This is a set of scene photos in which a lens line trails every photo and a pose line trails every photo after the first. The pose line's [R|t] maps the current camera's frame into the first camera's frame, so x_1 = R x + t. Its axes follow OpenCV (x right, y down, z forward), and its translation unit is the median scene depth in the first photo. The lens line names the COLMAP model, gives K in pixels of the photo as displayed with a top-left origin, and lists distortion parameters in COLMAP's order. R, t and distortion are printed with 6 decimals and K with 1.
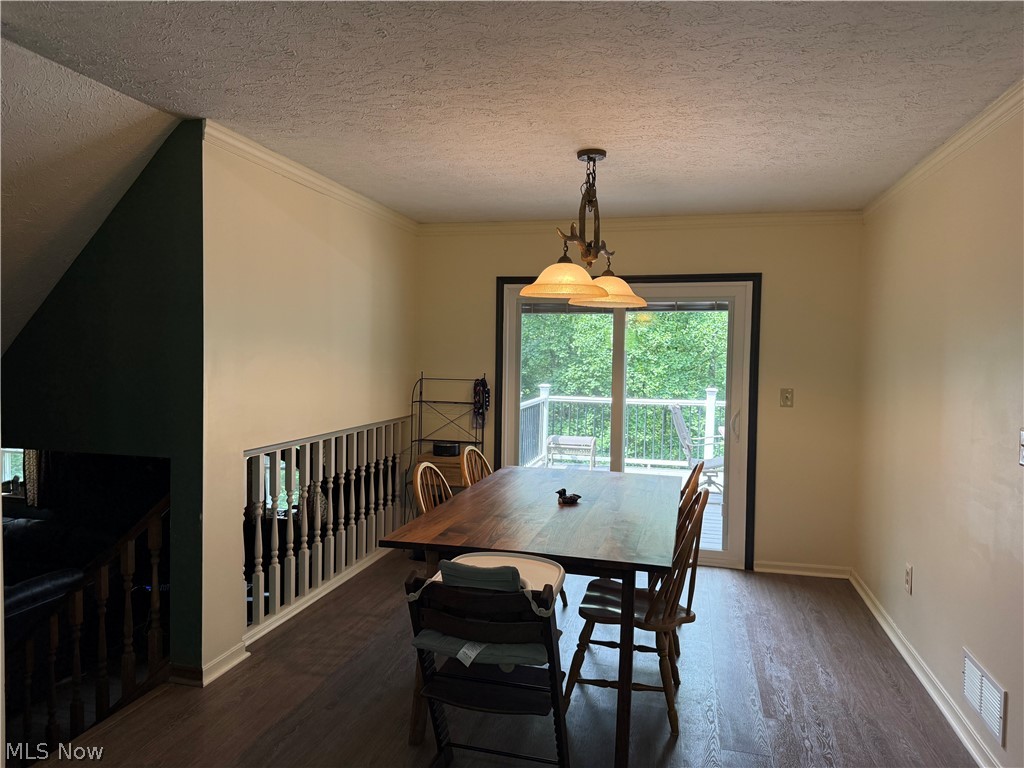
lens RADIAL K [[710.3, 0, 510.4], [0, 710.3, 383.1], [0, 0, 1]] dist [0.080990, -0.130405]
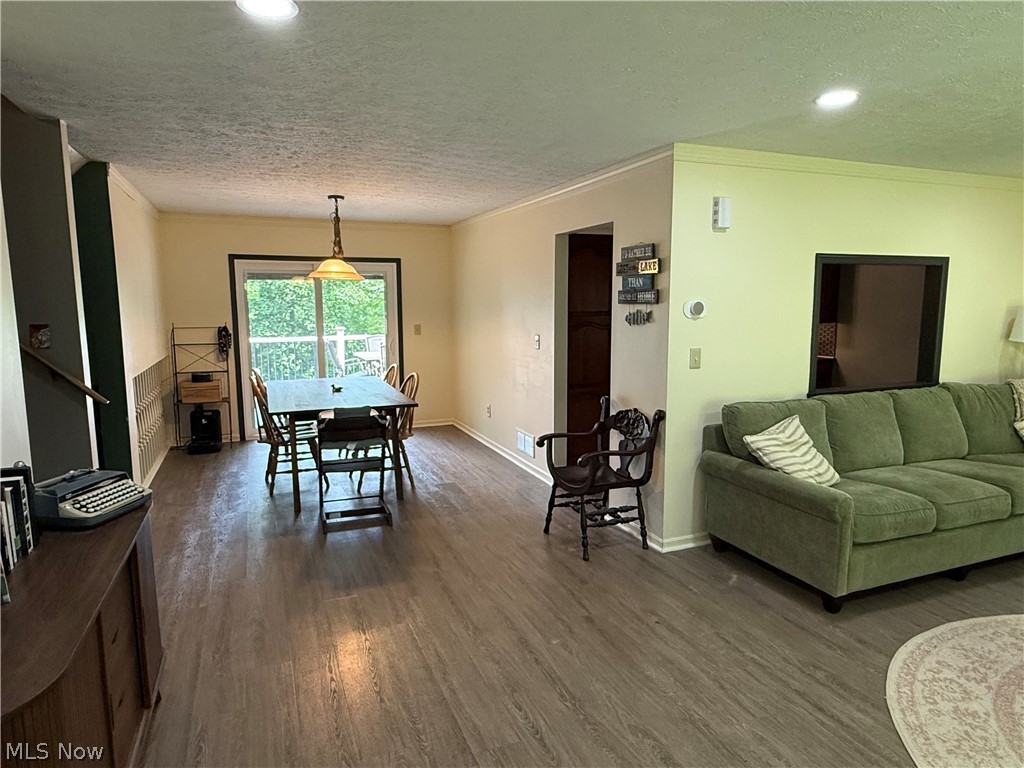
lens RADIAL K [[638.1, 0, 512.0], [0, 638.1, 384.0], [0, 0, 1]] dist [-0.000350, 0.000044]
pose [[0.798420, -0.096820, 0.594265, -0.378649], [0.041168, 0.993455, 0.106546, -0.004076], [-0.600691, -0.060604, 0.797181, -0.407263]]
